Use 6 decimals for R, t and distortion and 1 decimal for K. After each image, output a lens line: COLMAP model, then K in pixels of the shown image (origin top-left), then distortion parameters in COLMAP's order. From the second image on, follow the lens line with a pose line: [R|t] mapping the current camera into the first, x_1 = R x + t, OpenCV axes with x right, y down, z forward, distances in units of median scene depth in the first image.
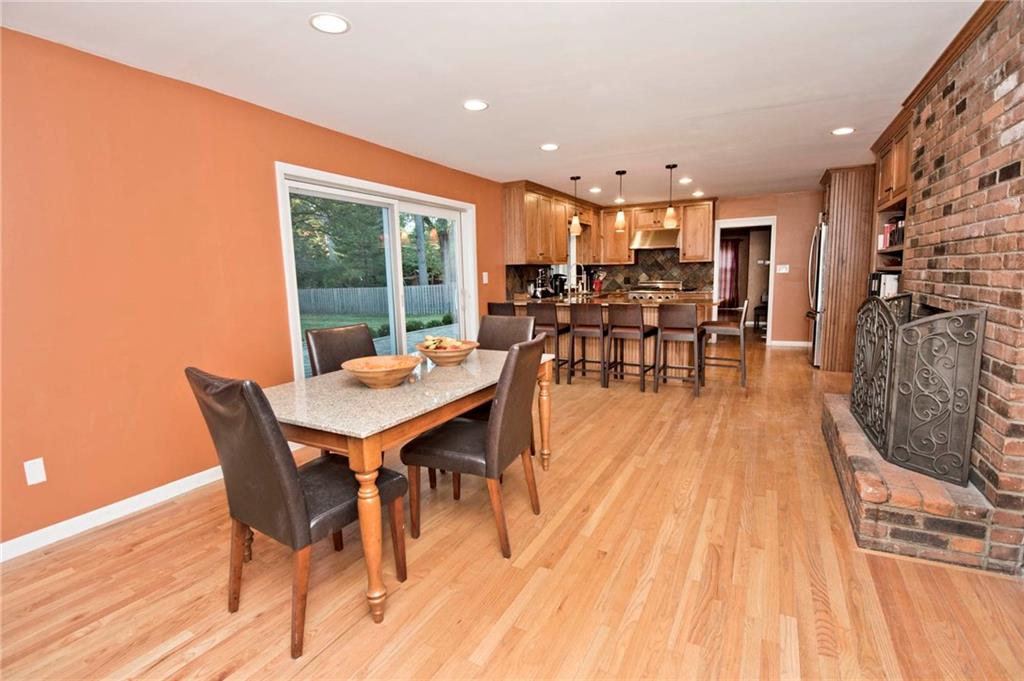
lens RADIAL K [[471.3, 0, 512.0], [0, 471.3, 340.5], [0, 0, 1]] dist [-0.024172, -0.011484]
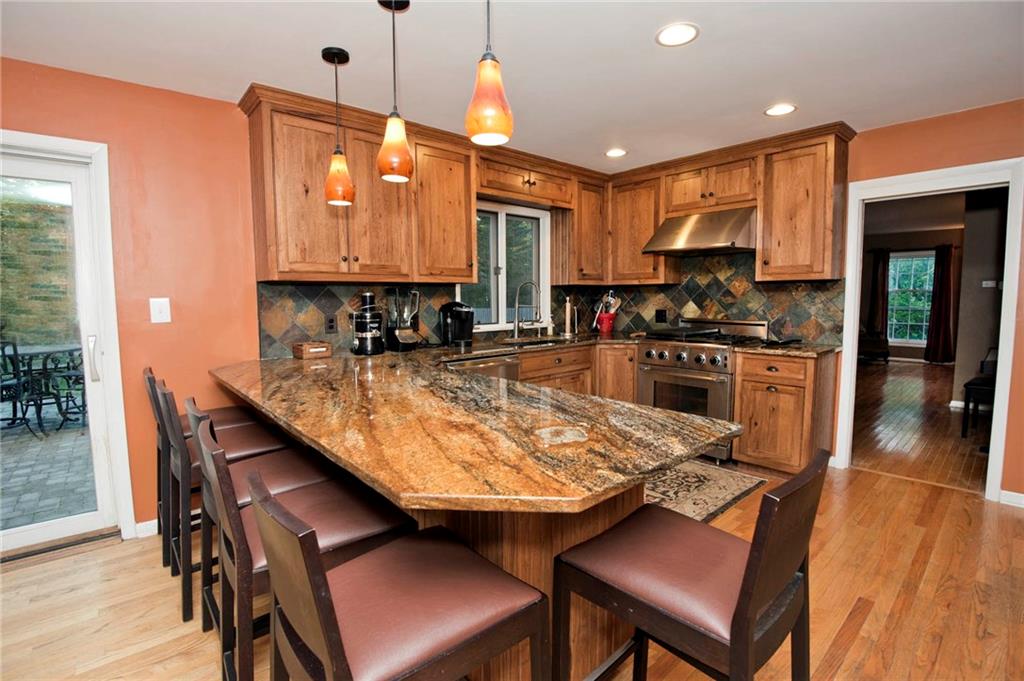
lens RADIAL K [[471.3, 0, 512.0], [0, 471.3, 340.5], [0, 0, 1]] dist [-0.024172, -0.011484]
pose [[0.942669, 0.047225, -0.330370, 0.280634], [-0.062004, 0.997485, -0.034334, -0.077170], [0.327918, 0.052850, 0.943227, 0.491172]]
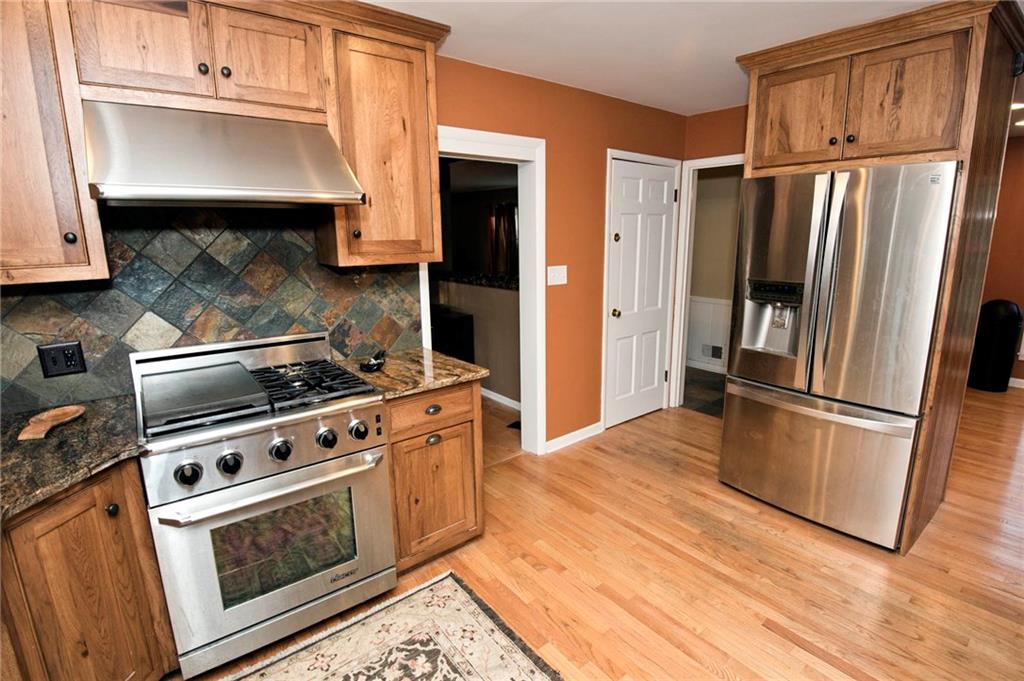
lens RADIAL K [[488.1, 0, 512.0], [0, 488.1, 340.5], [0, 0, 1]] dist [-0.025148, -0.008654]
pose [[0.380715, -0.171636, 0.908624, 0.146355], [0.134358, 0.982463, 0.129288, -0.144219], [-0.914879, 0.072859, 0.397099, 0.794173]]
